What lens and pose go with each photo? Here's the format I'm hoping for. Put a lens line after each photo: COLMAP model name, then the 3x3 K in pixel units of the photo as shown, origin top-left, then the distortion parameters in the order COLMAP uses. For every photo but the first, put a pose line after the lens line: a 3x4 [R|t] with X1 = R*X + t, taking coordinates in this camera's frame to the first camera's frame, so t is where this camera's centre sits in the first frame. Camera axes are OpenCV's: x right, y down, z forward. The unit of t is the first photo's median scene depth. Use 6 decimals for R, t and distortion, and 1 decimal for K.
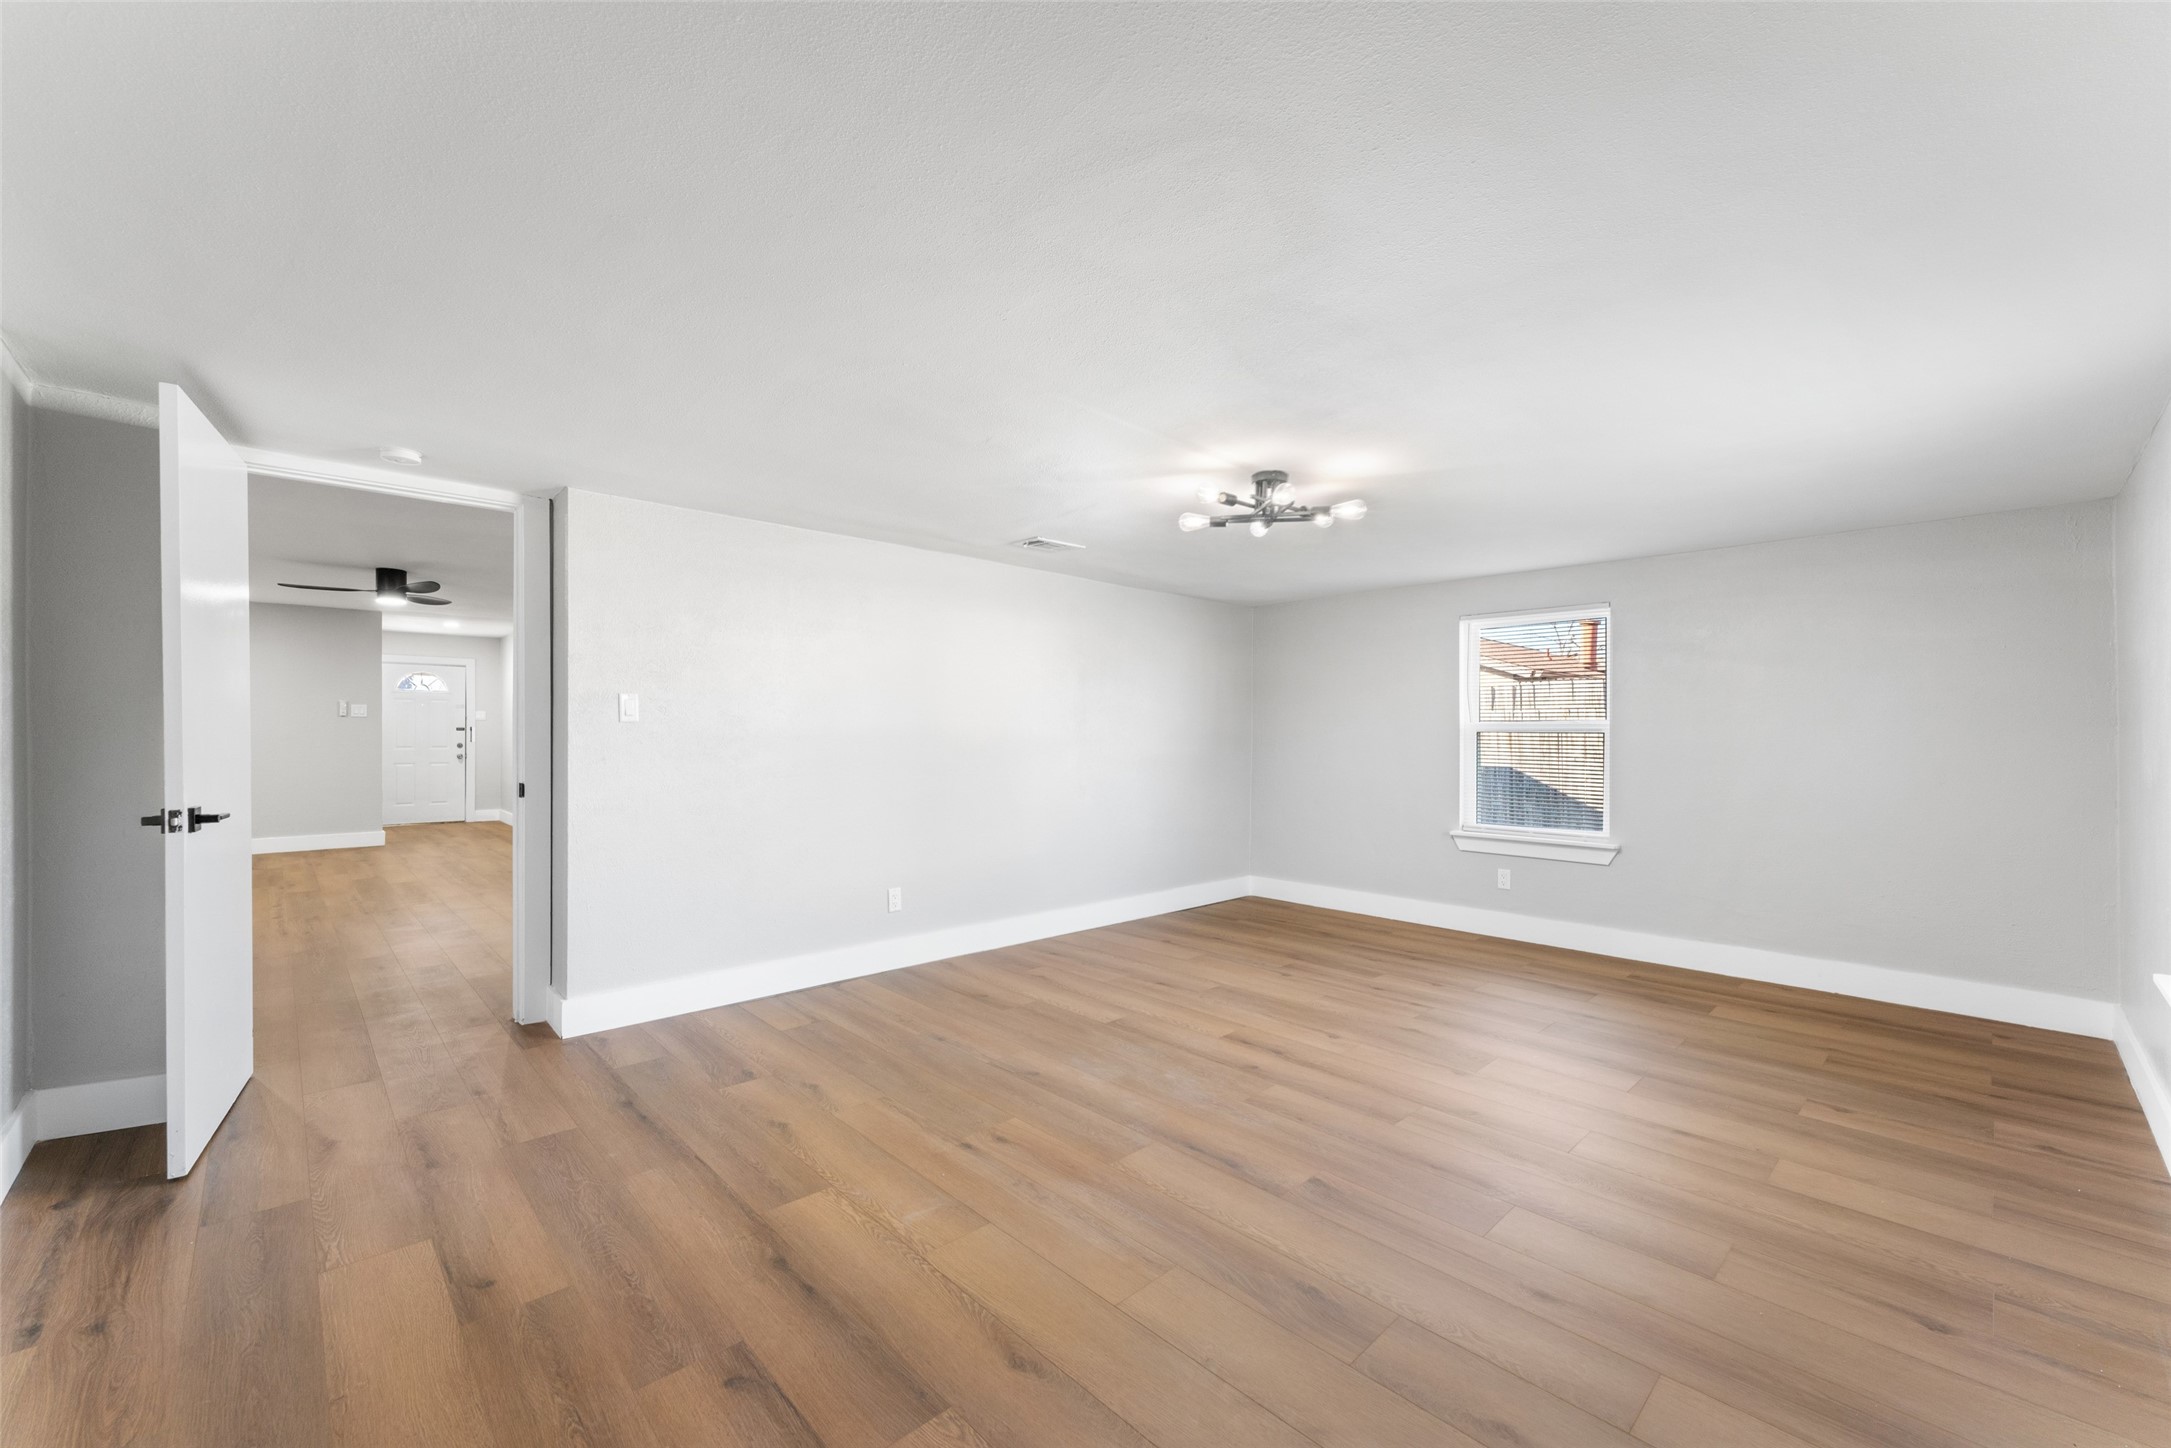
lens RADIAL K [[861.3, 0, 1081.5], [0, 861.3, 733.3], [0, 0, 1]] dist [-0.002010, 0.000009]
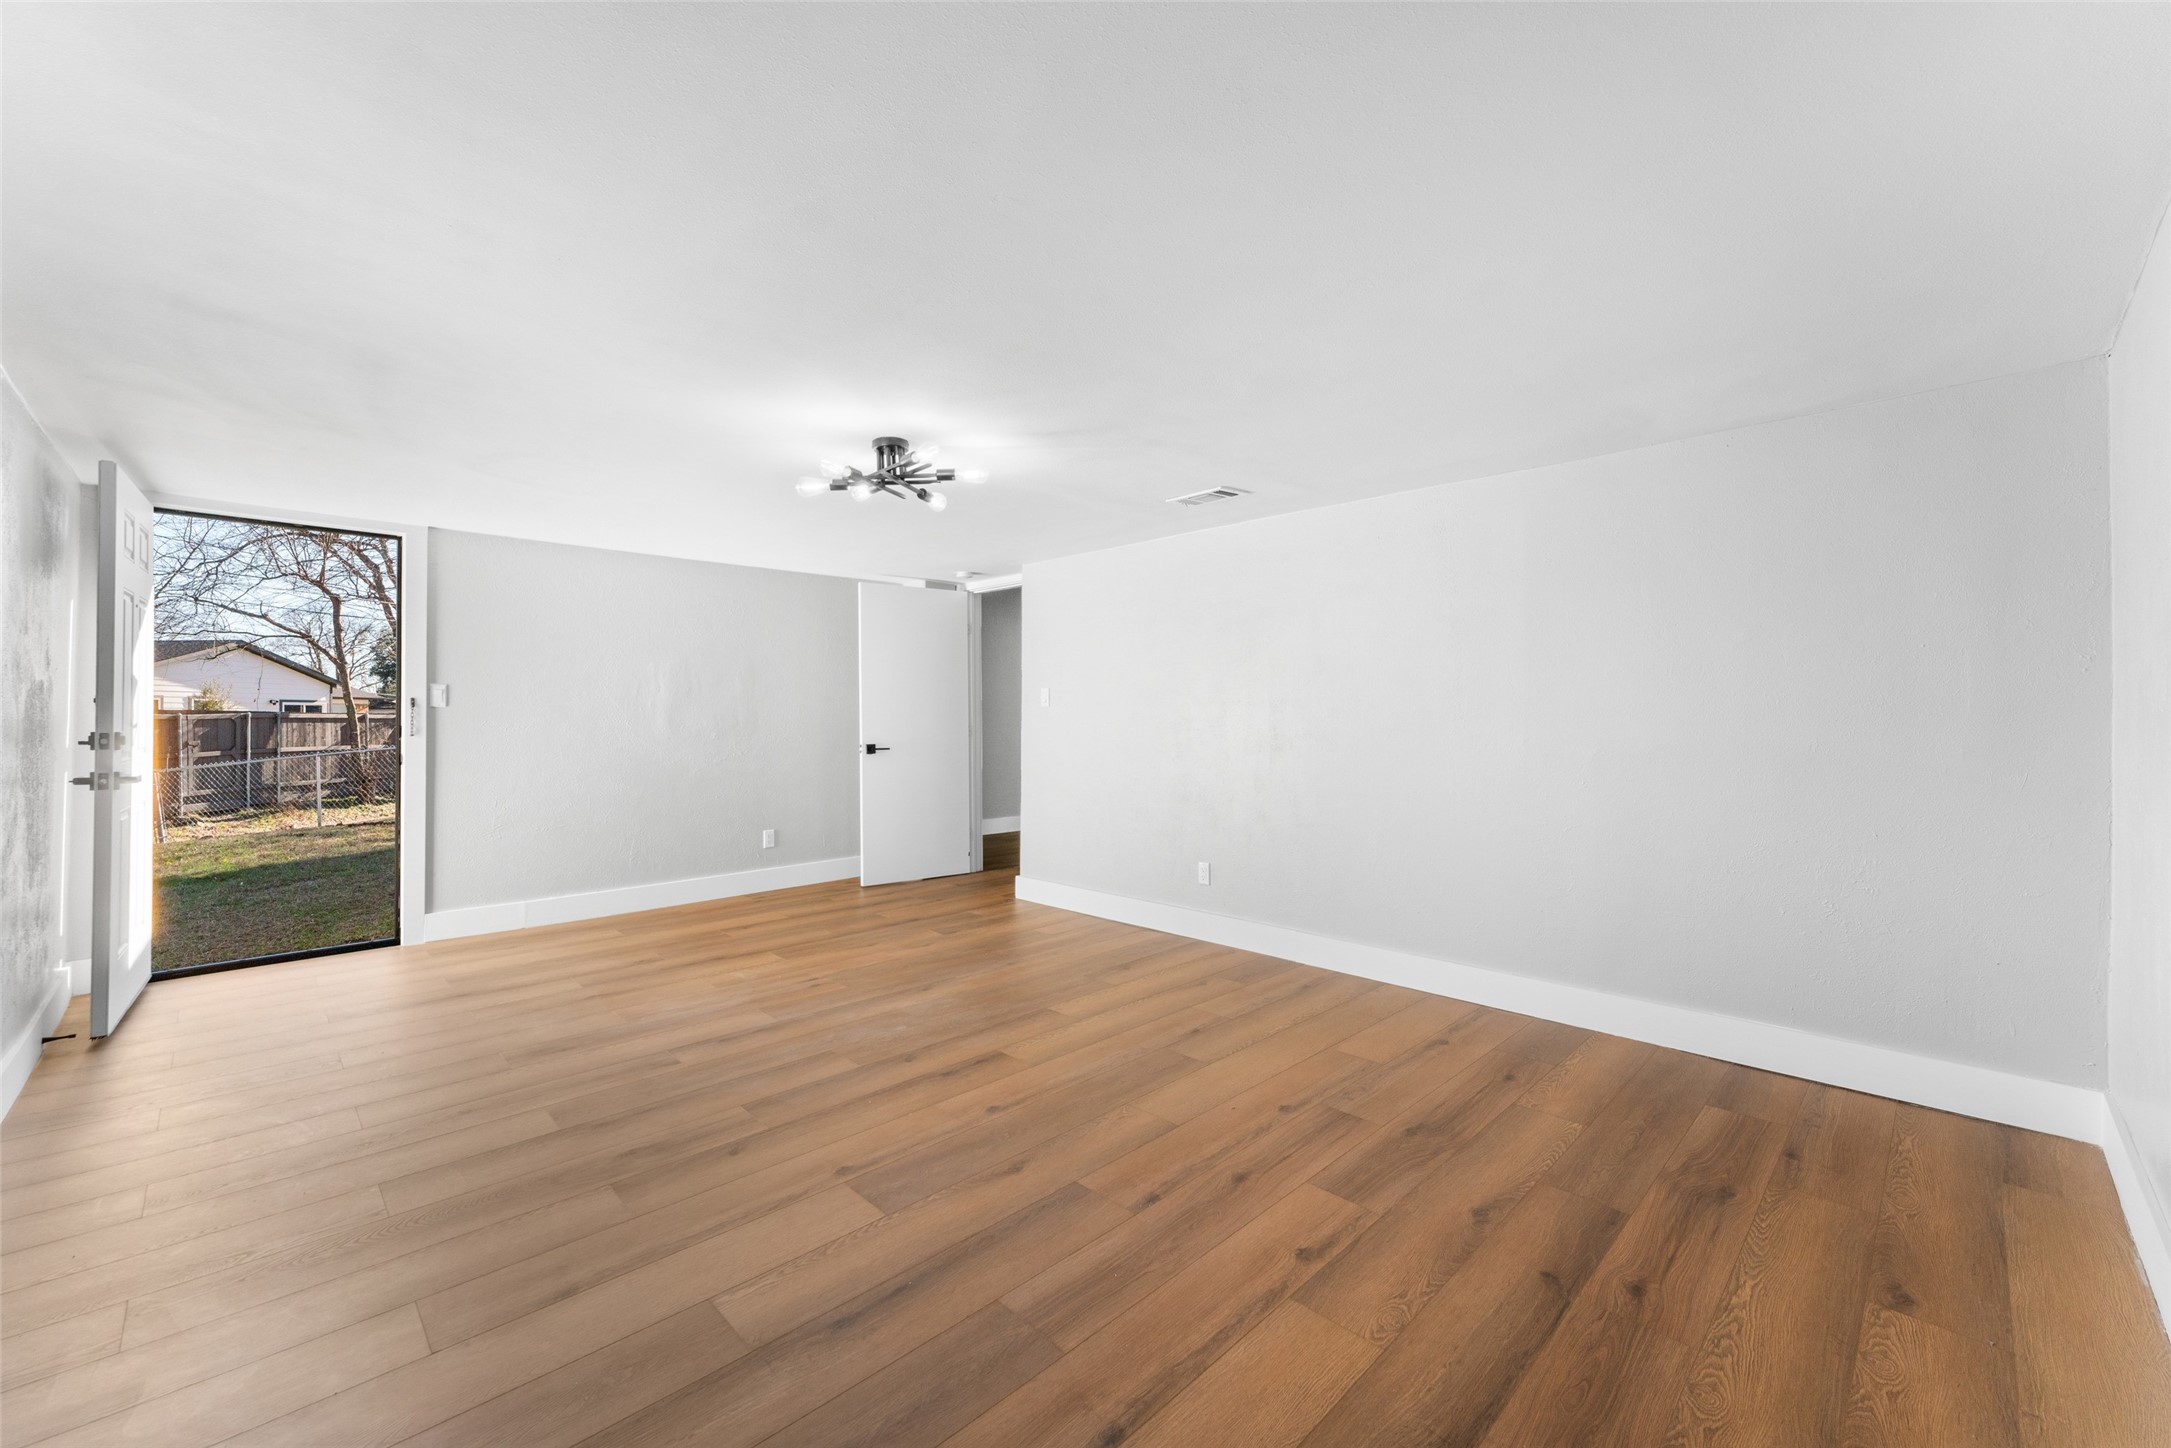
lens RADIAL K [[888.9, 0, 1085.5], [0, 888.9, 724.0], [0, 0, 1]] dist [-0.002030, -0.000486]
pose [[0.017490, 0.005106, -0.999834, 1.173404], [0.001496, 0.999986, 0.005133, 0.015562], [0.999846, -0.001586, 0.017482, 1.179493]]
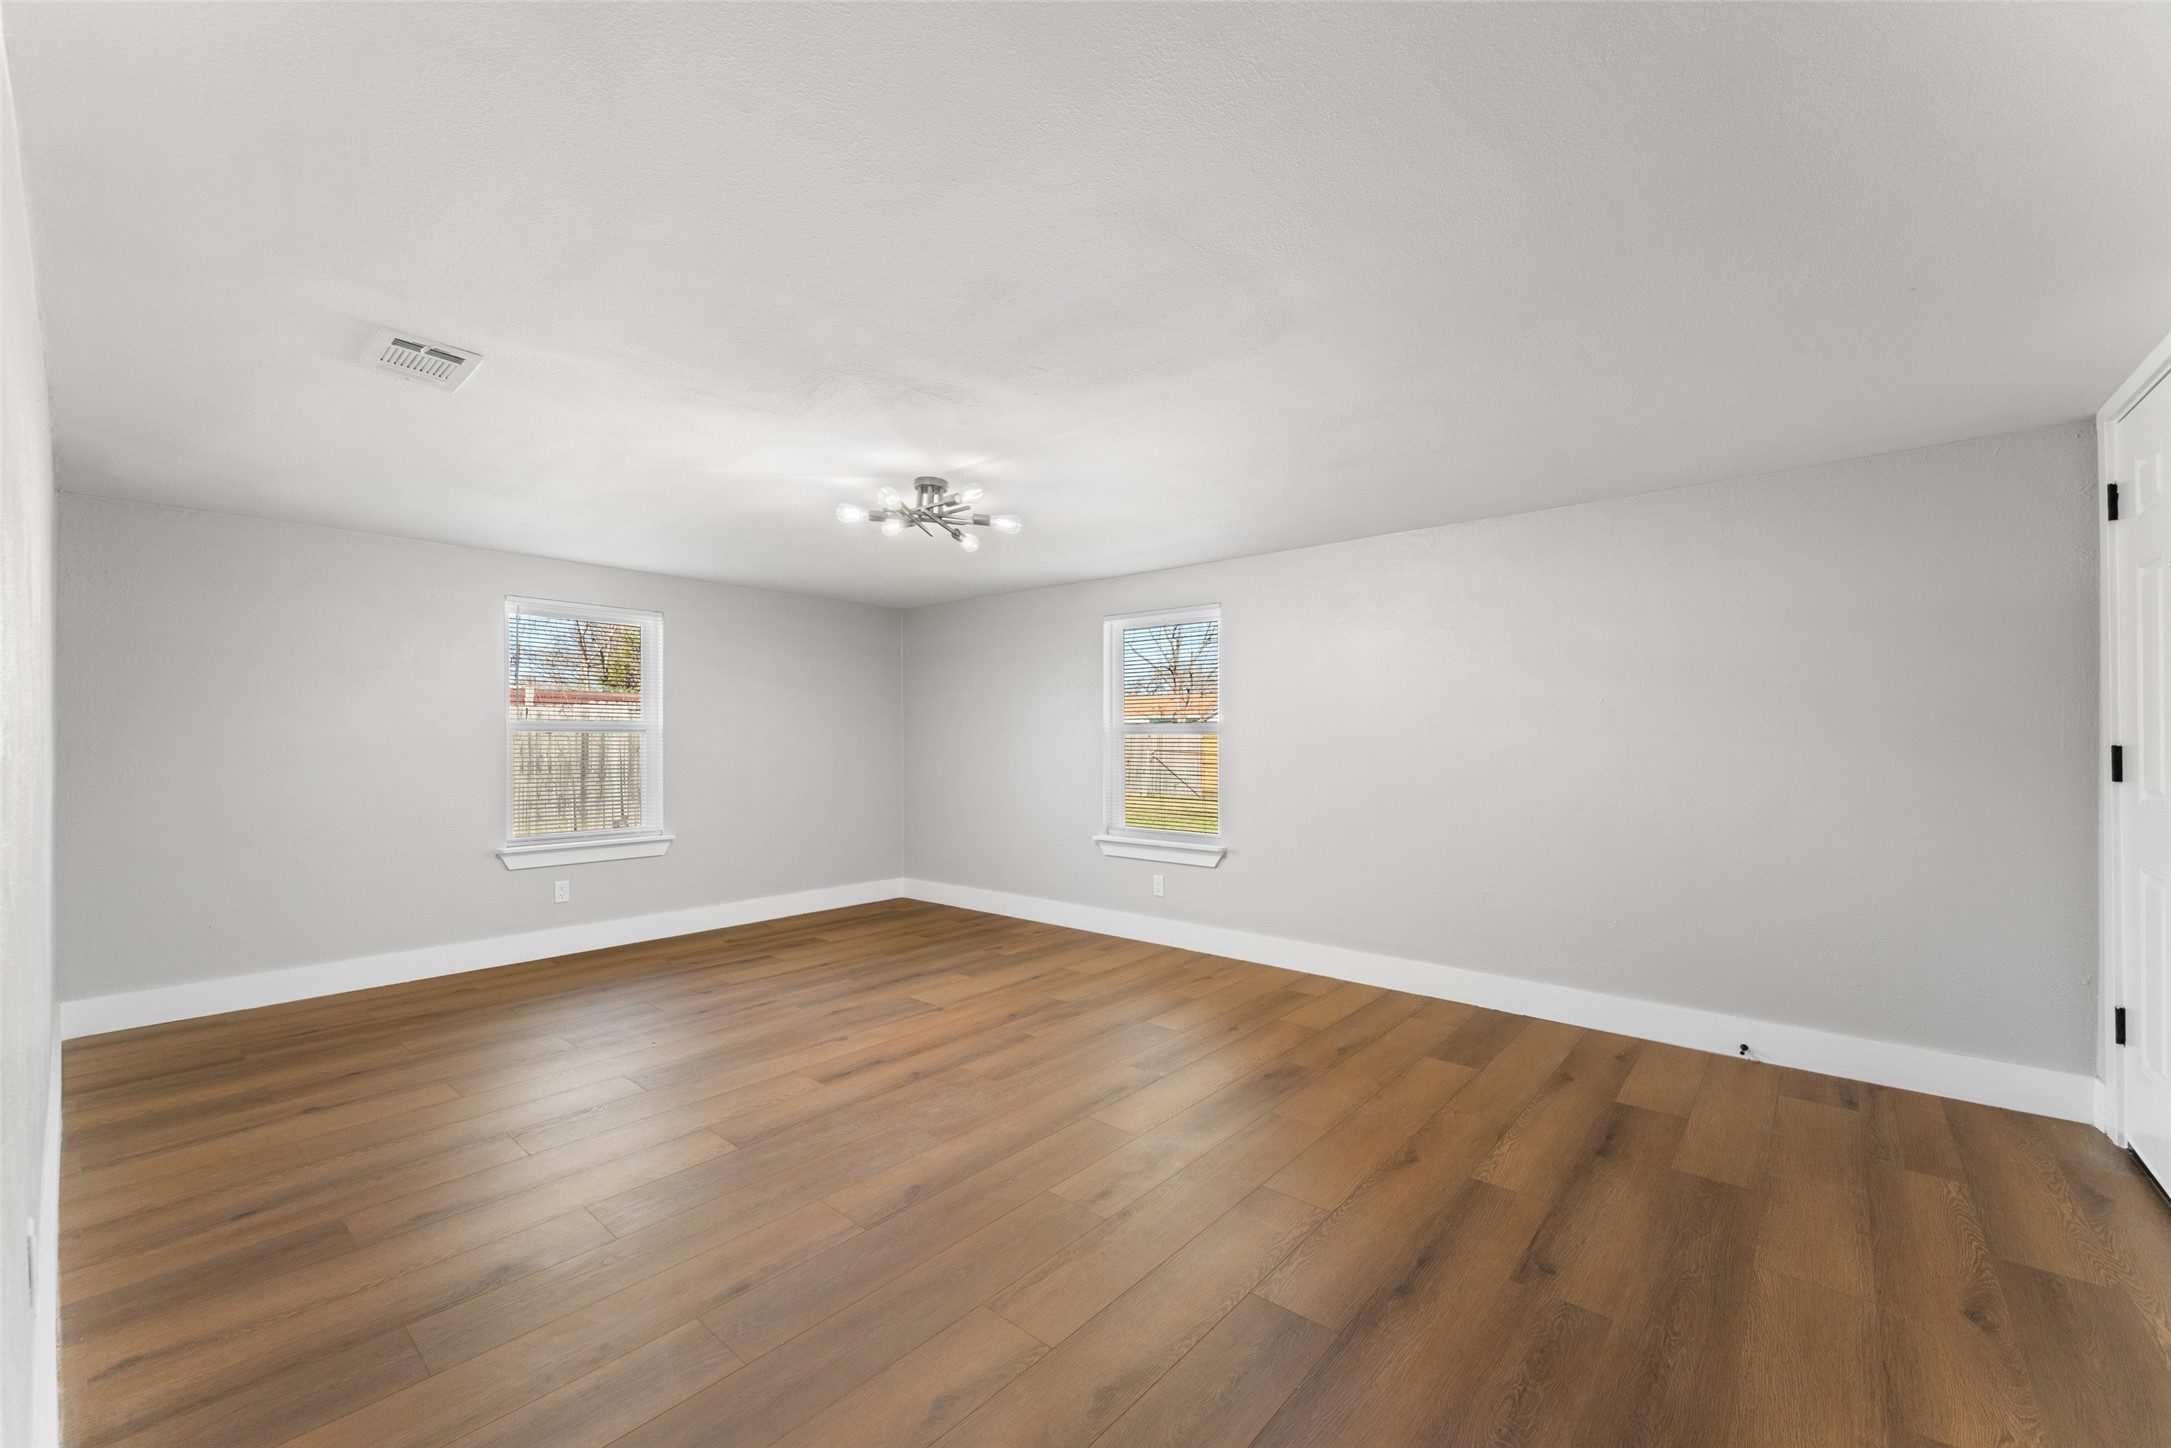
lens RADIAL K [[861.3, 0, 1081.5], [0, 861.3, 733.3], [0, 0, 1]] dist [-0.002010, 0.000009]
pose [[-0.100145, 0.000226, 0.994973, -0.793407], [-0.002778, 0.999996, -0.000507, 0.001123], [-0.994969, -0.002815, -0.100144, 0.913356]]
